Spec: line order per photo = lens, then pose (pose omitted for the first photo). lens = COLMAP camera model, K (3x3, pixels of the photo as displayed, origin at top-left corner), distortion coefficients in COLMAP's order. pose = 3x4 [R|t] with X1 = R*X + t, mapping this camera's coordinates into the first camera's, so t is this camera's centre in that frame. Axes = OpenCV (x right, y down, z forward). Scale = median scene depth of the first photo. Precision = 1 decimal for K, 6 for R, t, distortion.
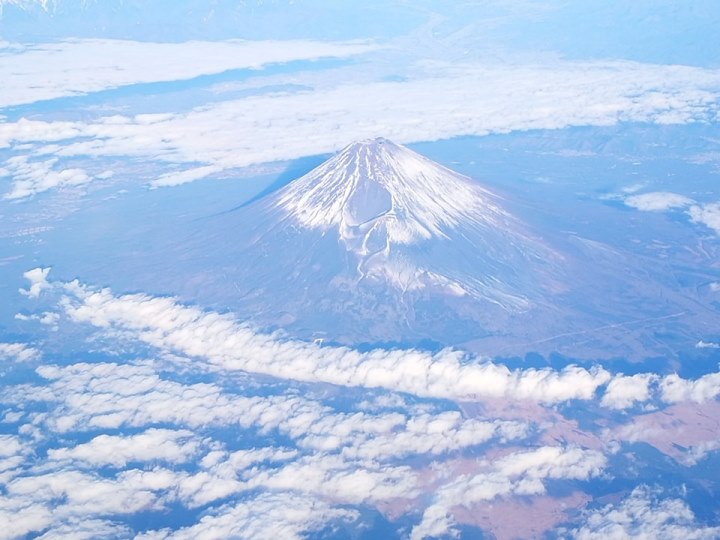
lens RADIAL K [[1600.1, 0, 359.8], [0, 1600.1, 273.5], [0, 0, 1]] dist [0.143329, 0.000000]
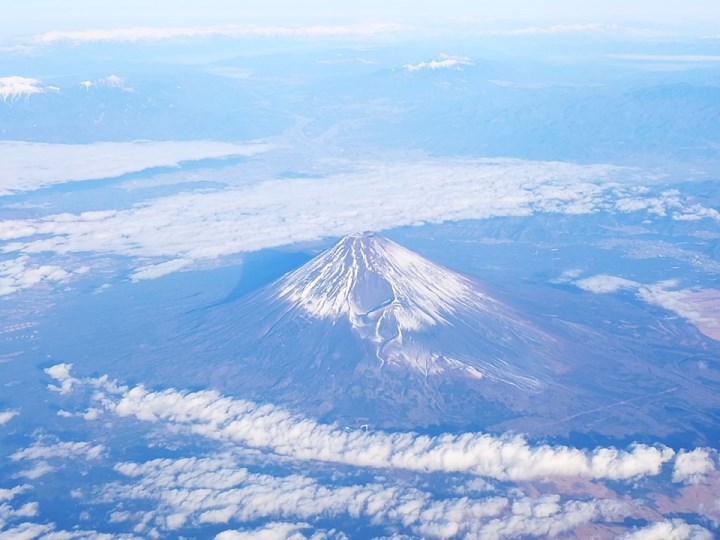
lens RADIAL K [[1450.1, 0, 360.8], [0, 1450.1, 264.8], [0, 0, 1]] dist [0.085835, 0.000000]
pose [[0.988357, -0.019991, 0.150833, -0.149425], [0.028542, 0.998092, -0.054744, -0.010306], [-0.149451, 0.058411, 0.987042, 0.052113]]
